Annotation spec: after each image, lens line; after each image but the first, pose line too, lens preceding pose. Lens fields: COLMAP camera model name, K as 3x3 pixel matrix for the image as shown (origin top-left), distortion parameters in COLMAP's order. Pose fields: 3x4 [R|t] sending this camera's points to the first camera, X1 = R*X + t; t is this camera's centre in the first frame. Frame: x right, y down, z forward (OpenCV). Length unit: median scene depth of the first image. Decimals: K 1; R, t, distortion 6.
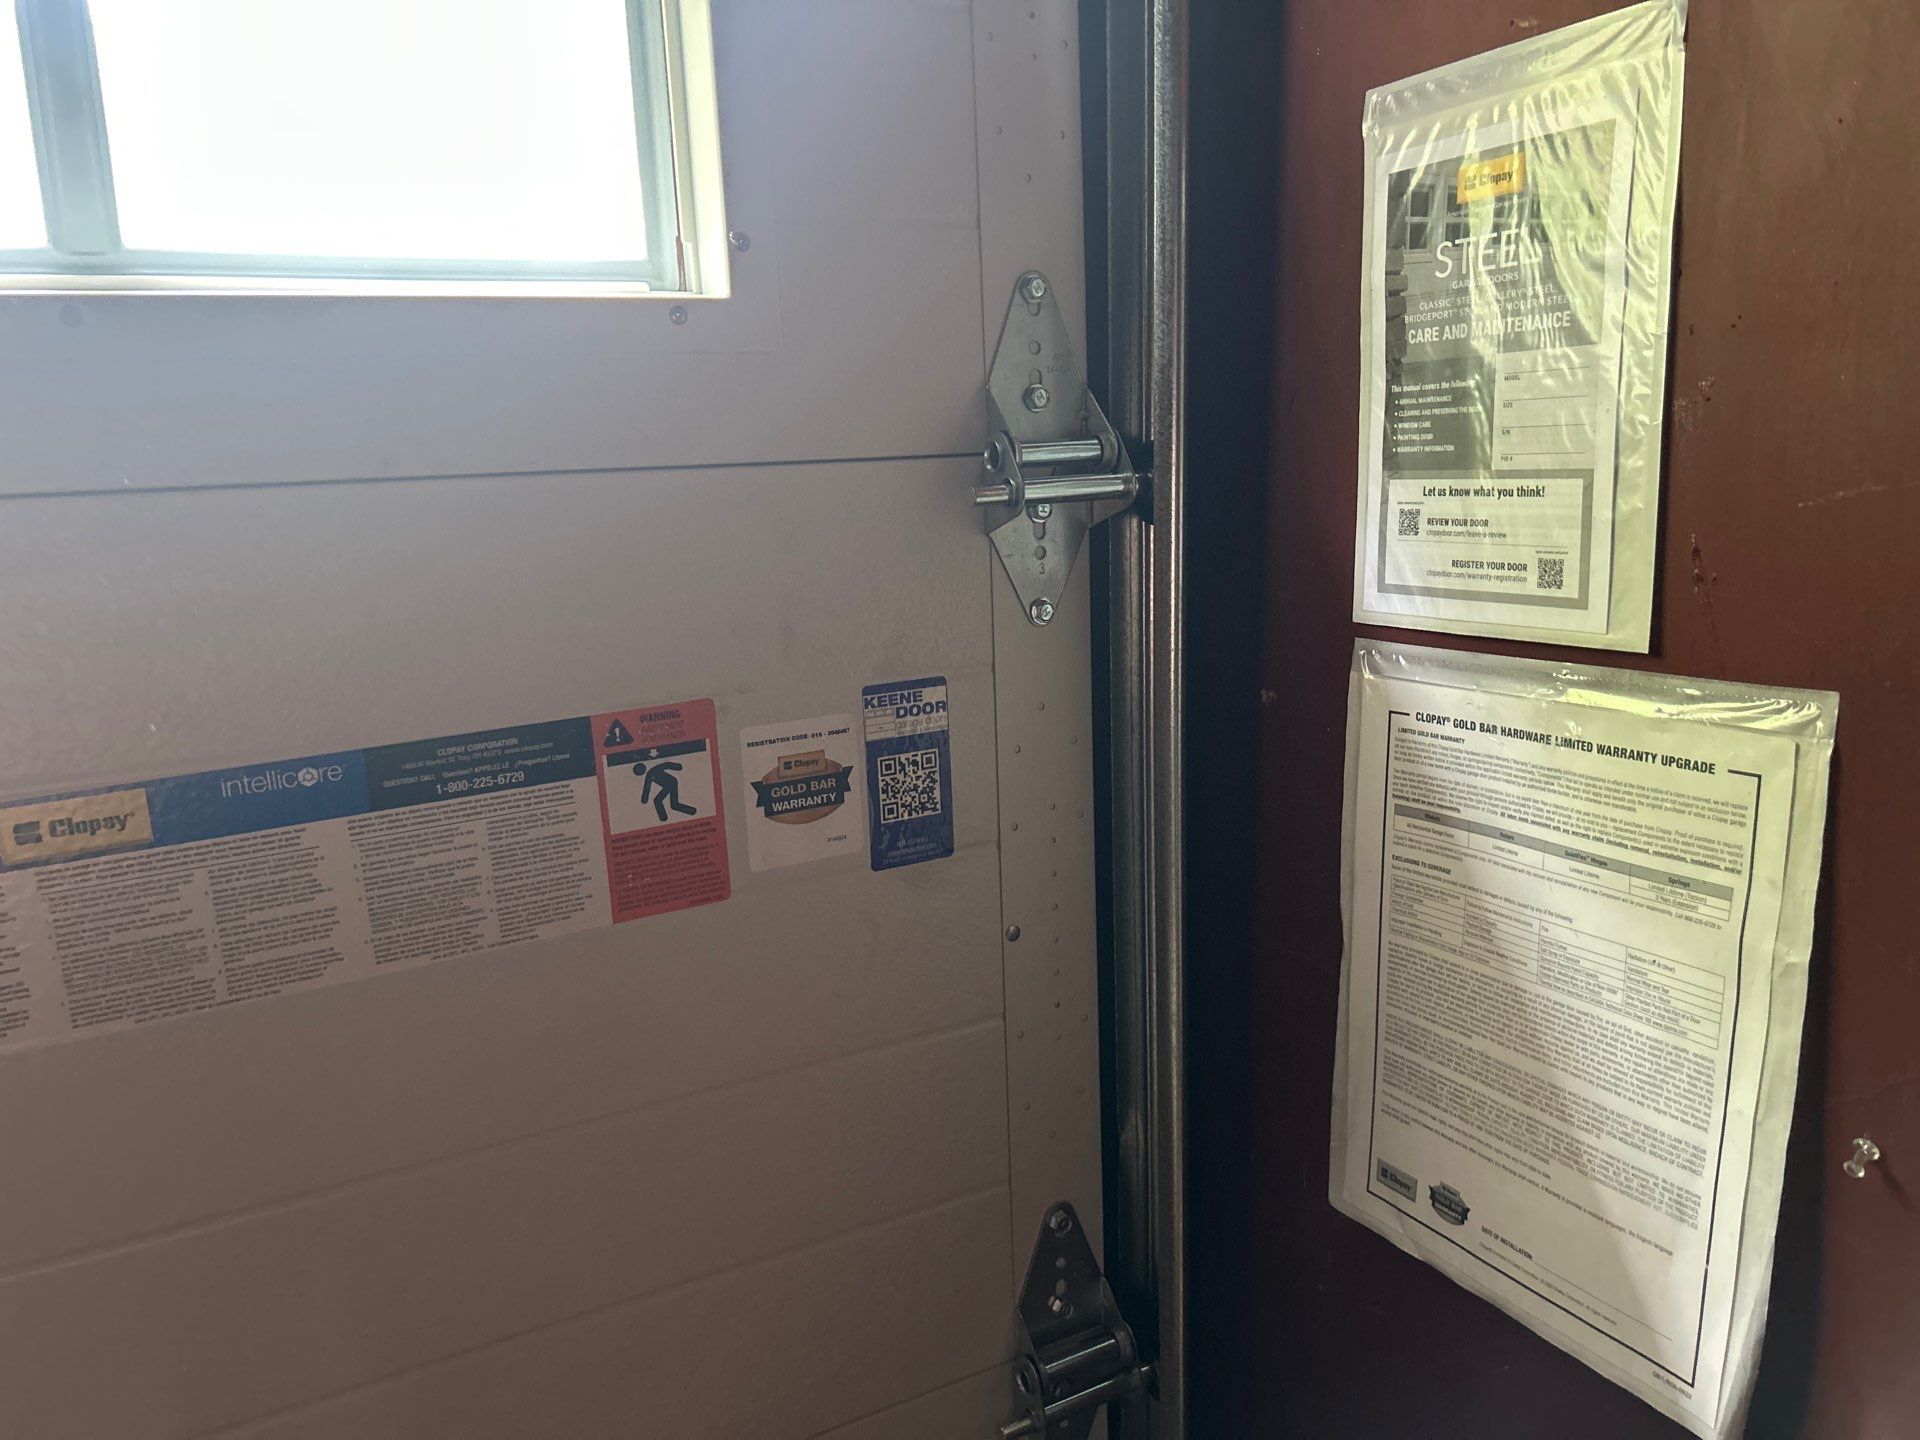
lens RADIAL K [[1375.2, 0, 960.1], [0, 1375.2, 721.7], [0, 0, 1]] dist [0.008116, -0.000135]
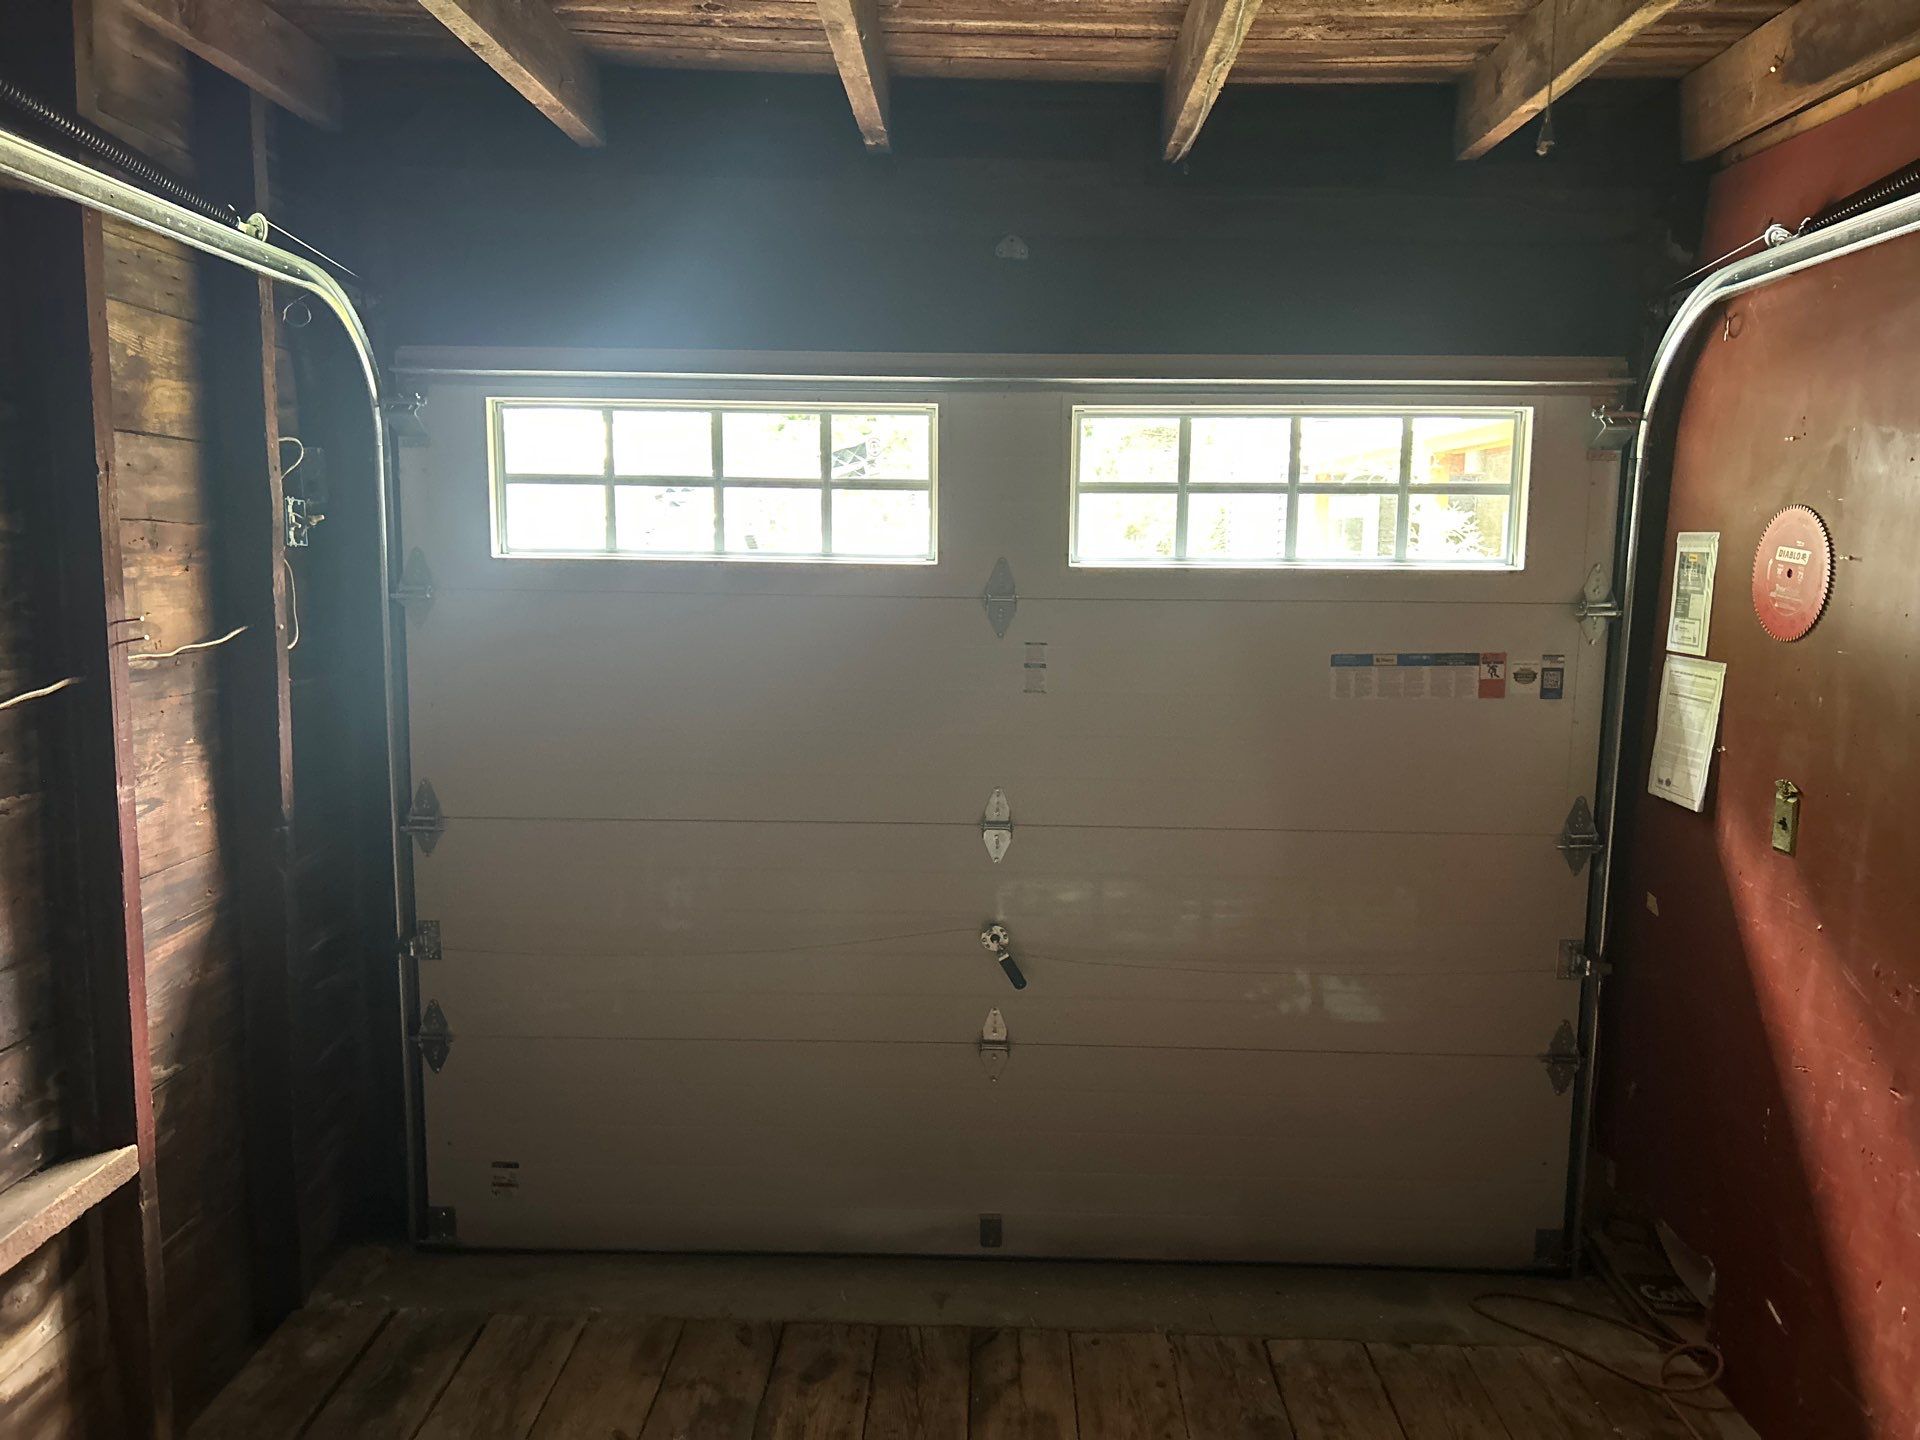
lens RADIAL K [[1375.2, 0, 964.5], [0, 1375.2, 720.4], [0, 0, 1]] dist [0.008116, -0.000135]
pose [[0.844231, 0.118165, -0.522791, 0.717235], [-0.147347, 0.988980, -0.014408, 0.534034], [0.515327, 0.089196, 0.852339, -3.811465]]
